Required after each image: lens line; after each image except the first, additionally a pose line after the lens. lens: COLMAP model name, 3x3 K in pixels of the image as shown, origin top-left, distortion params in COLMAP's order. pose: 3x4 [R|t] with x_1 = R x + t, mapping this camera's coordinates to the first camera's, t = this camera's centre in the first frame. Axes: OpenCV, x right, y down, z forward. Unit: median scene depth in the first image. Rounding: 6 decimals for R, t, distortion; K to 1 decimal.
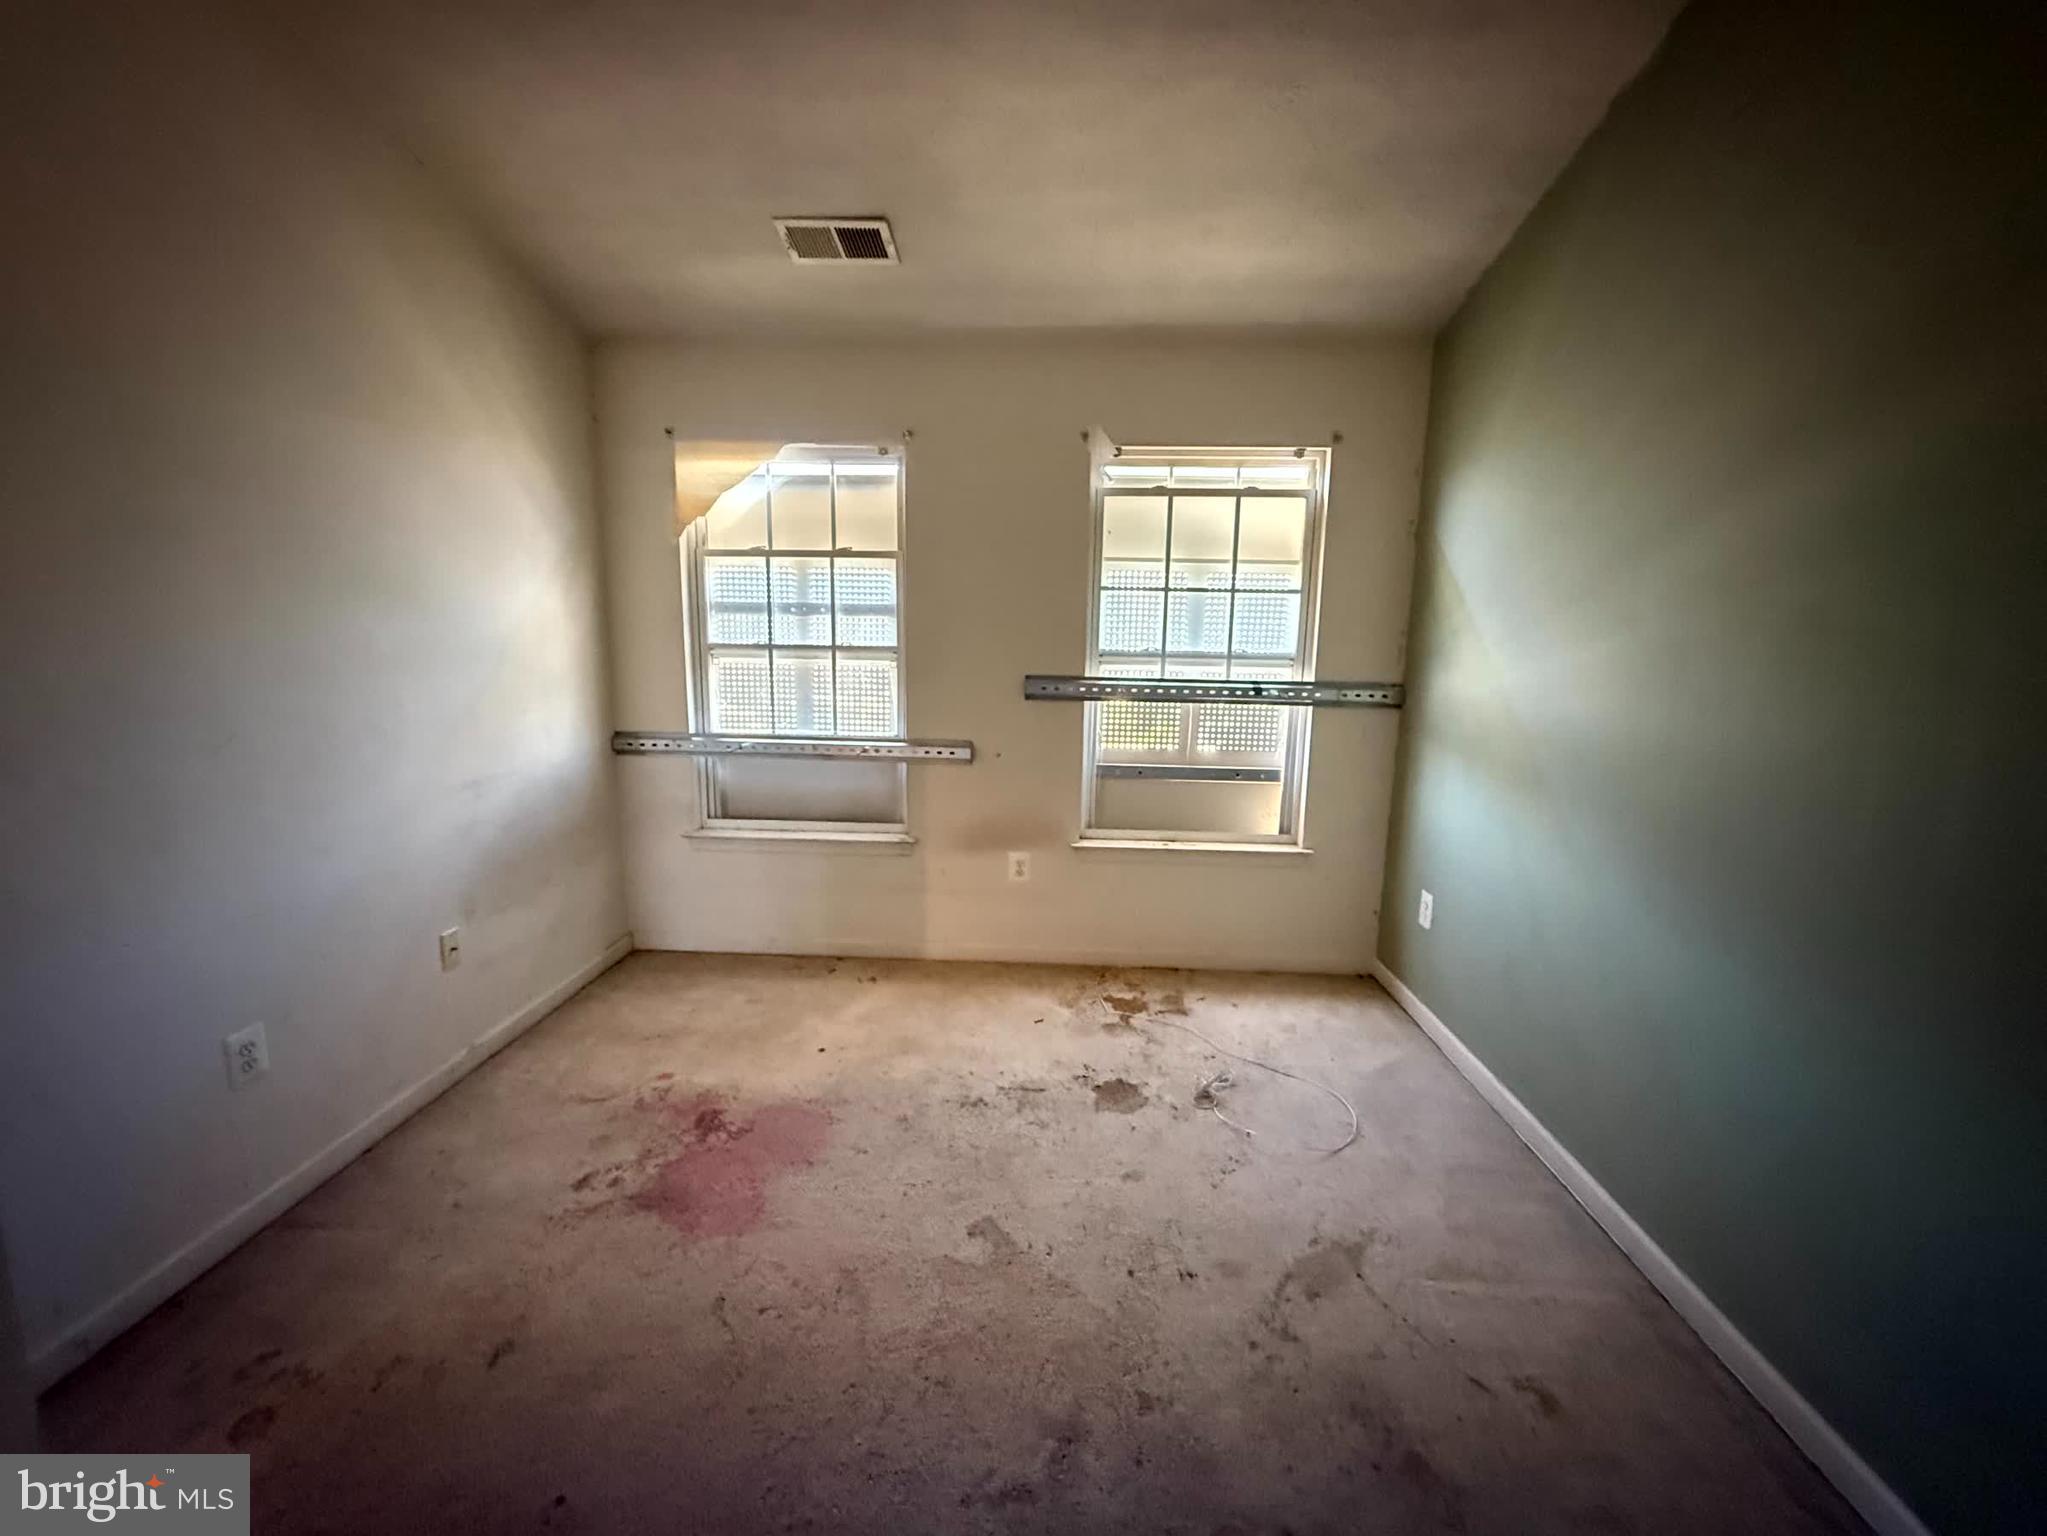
lens RADIAL K [[817.9, 0, 1026.0], [0, 817.9, 769.8], [0, 0, 1]] dist [-0.000542, 0.001055]
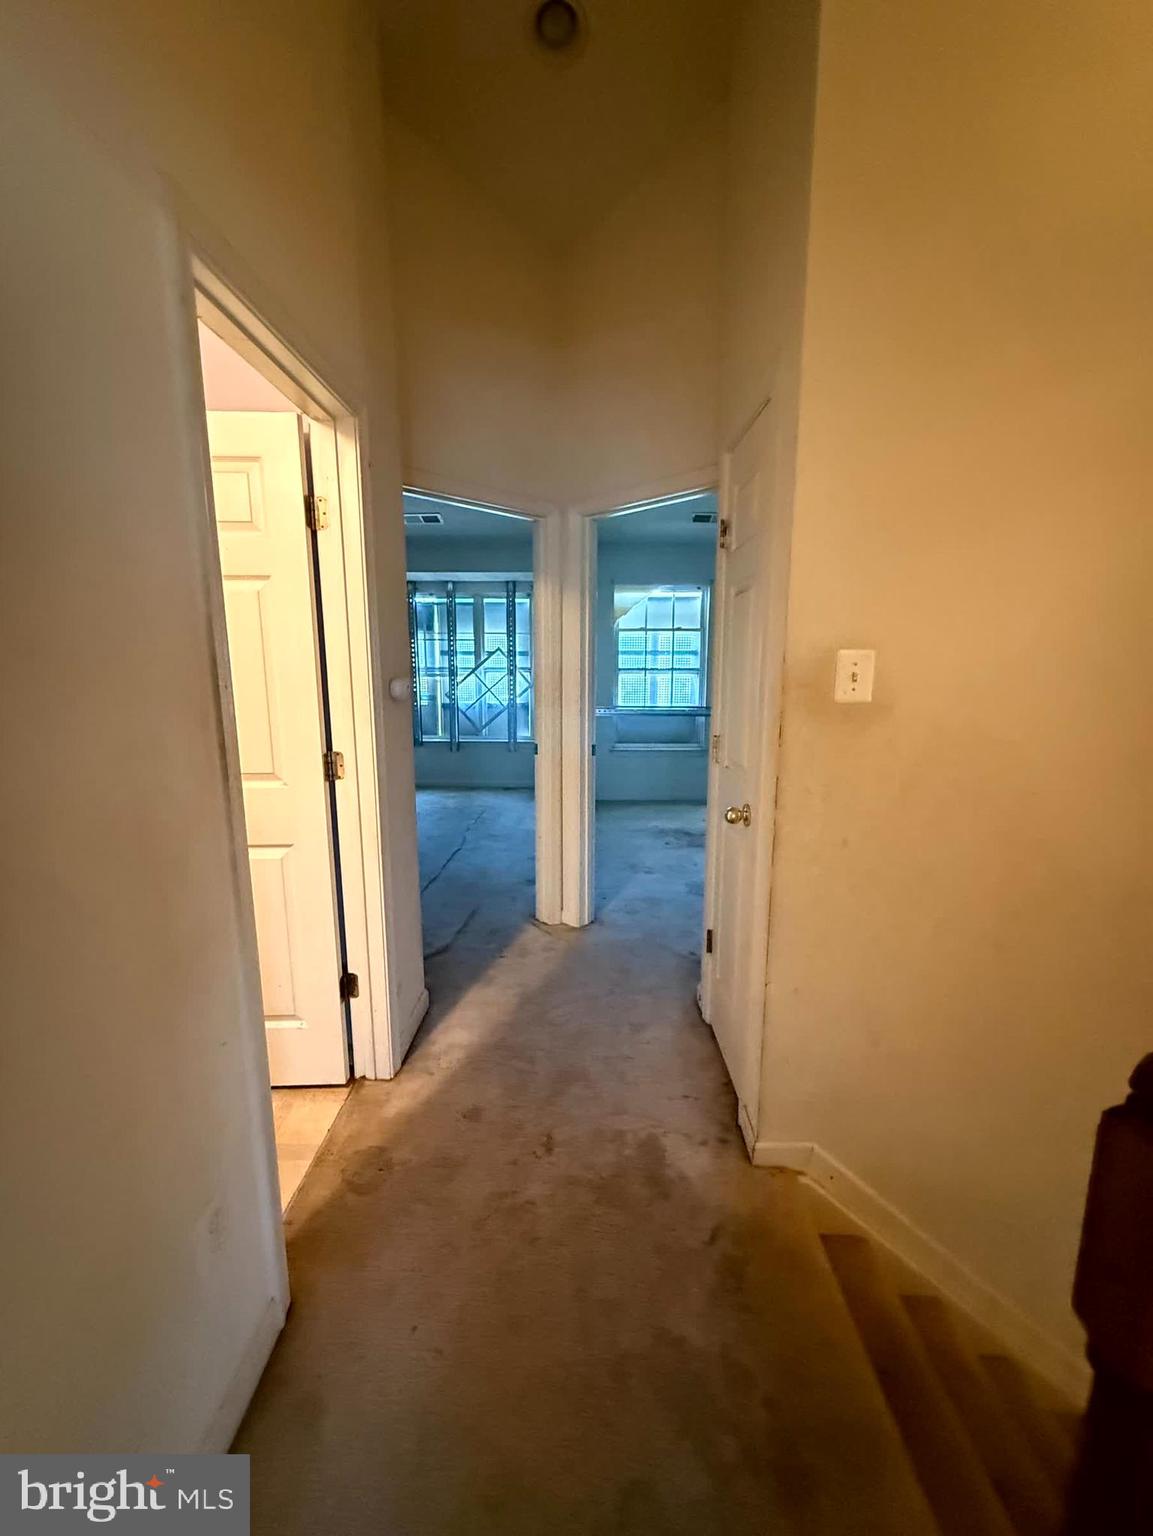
lens RADIAL K [[614.7, 0, 574.9], [0, 614.7, 761.7], [0, 0, 1]] dist [0.000355, 0.000083]
pose [[0.999552, -0.019732, 0.022507, -0.618298], [0.019565, 0.999779, 0.007627, 0.112304], [-0.022652, -0.007183, 0.999718, -0.865808]]
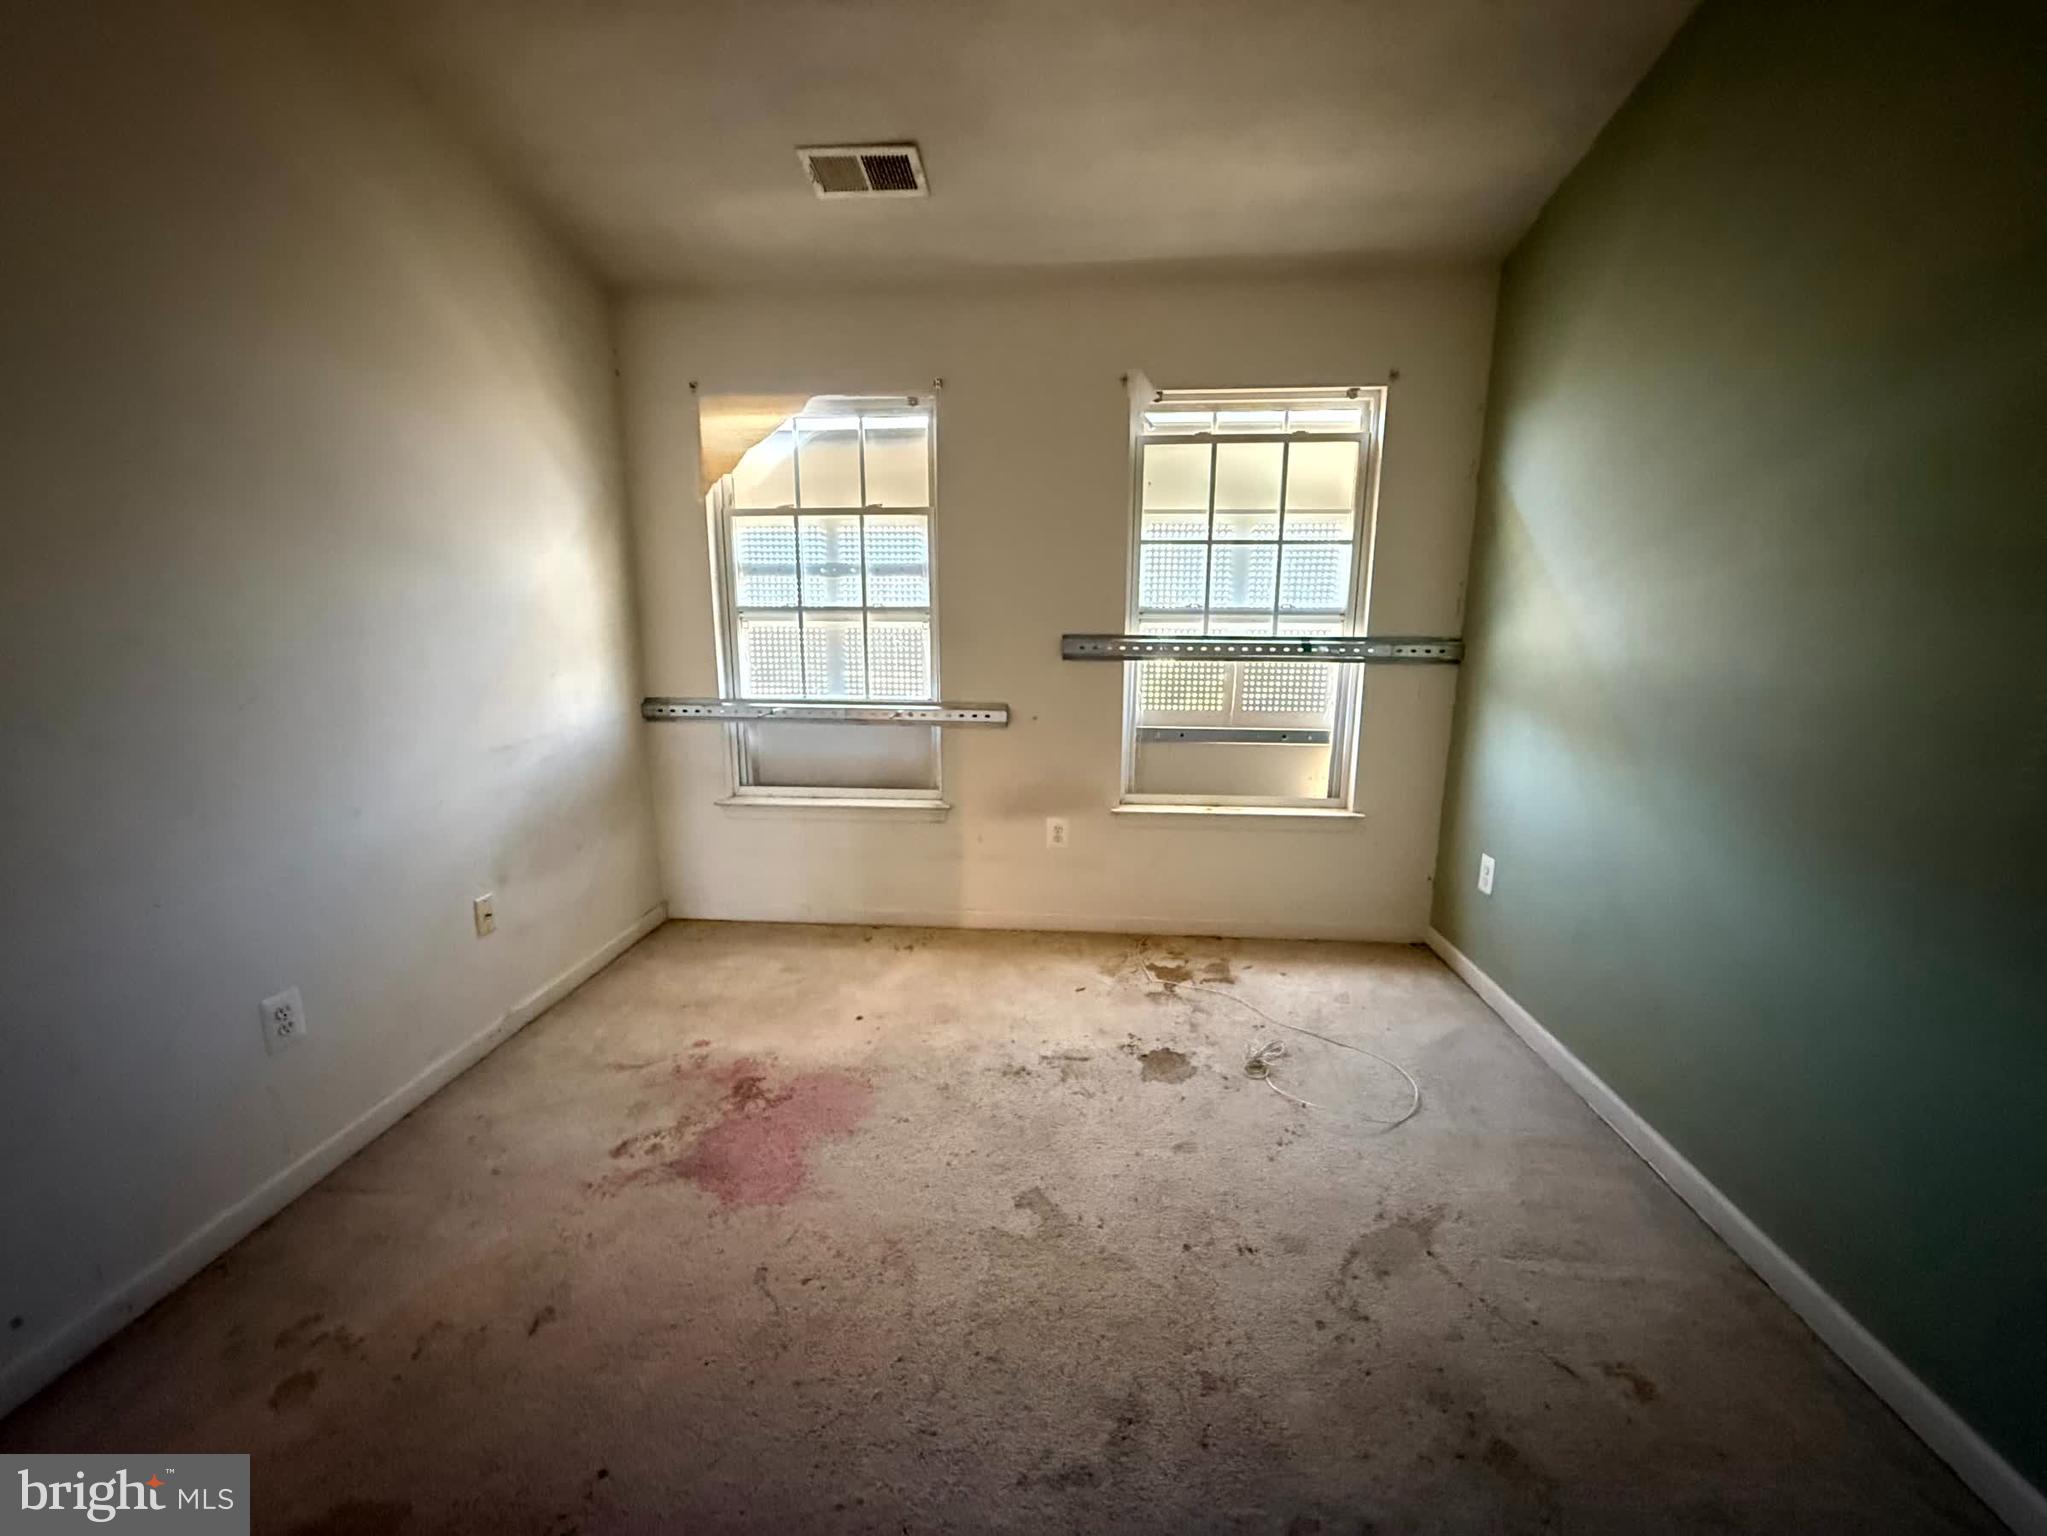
lens RADIAL K [[817.9, 0, 1026.8], [0, 817.9, 770.9], [0, 0, 1]] dist [-0.000542, 0.001055]
pose [[0.999456, -0.006961, -0.032228, -0.013669], [0.007935, 0.999513, 0.030192, 0.016429], [0.032002, -0.030431, 0.999024, 0.032102]]
